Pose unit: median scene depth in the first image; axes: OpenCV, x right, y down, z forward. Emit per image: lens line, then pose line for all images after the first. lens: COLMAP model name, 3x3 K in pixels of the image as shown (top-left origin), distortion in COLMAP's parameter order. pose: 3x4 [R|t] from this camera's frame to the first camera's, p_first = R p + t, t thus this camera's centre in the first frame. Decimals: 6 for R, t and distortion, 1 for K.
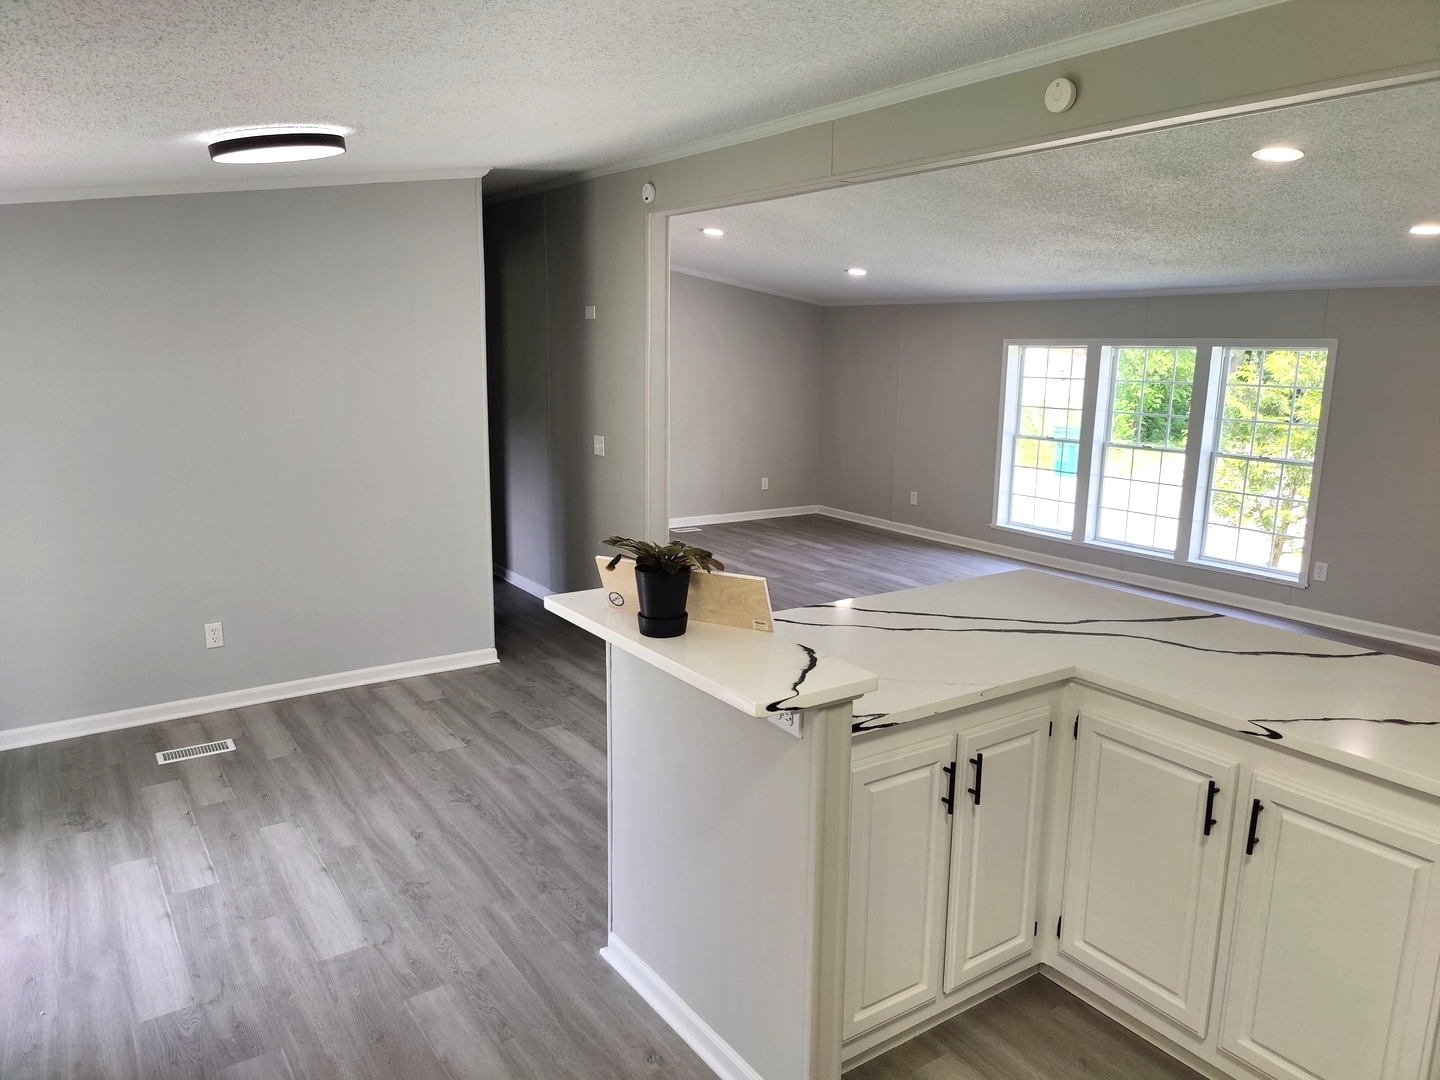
lens RADIAL K [[1004.7, 0, 720.0], [0, 1004.7, 540.0], [0, 0, 1]] dist [0.000104, -0.000383]
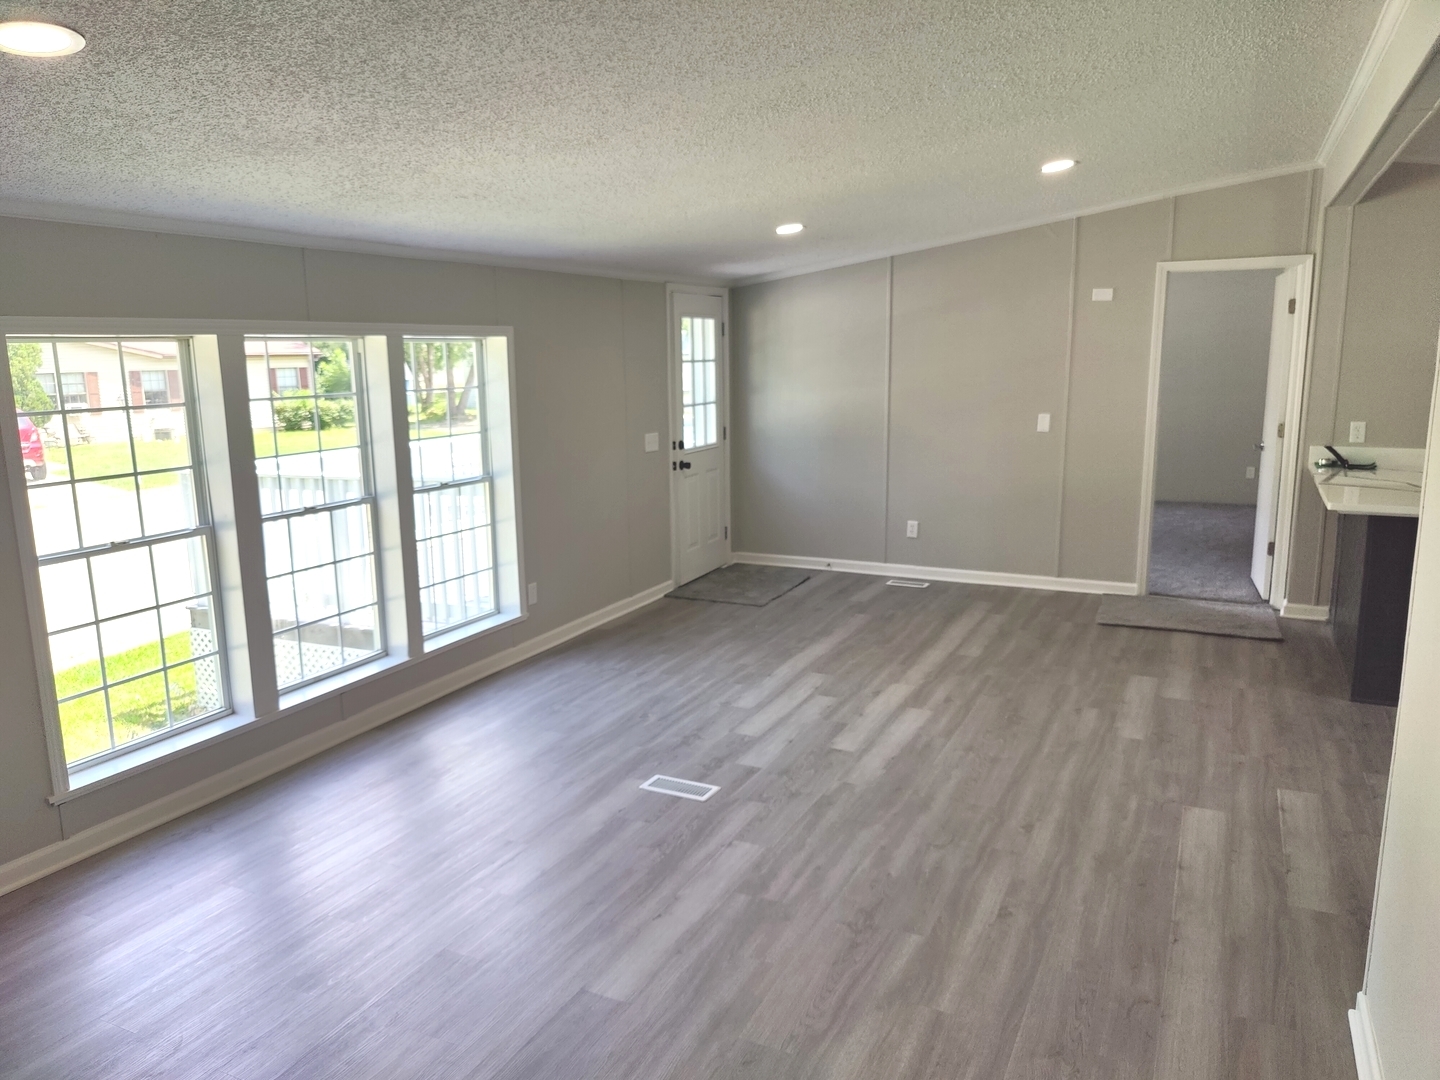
lens RADIAL K [[1004.7, 0, 720.0], [0, 1004.7, 540.0], [0, 0, 1]] dist [0.000104, -0.000383]
pose [[-0.478894, -0.170665, 0.861123, -0.213193], [0.173659, 0.943119, 0.283493, -0.224335], [-0.860525, 0.285305, -0.422017, 1.186492]]
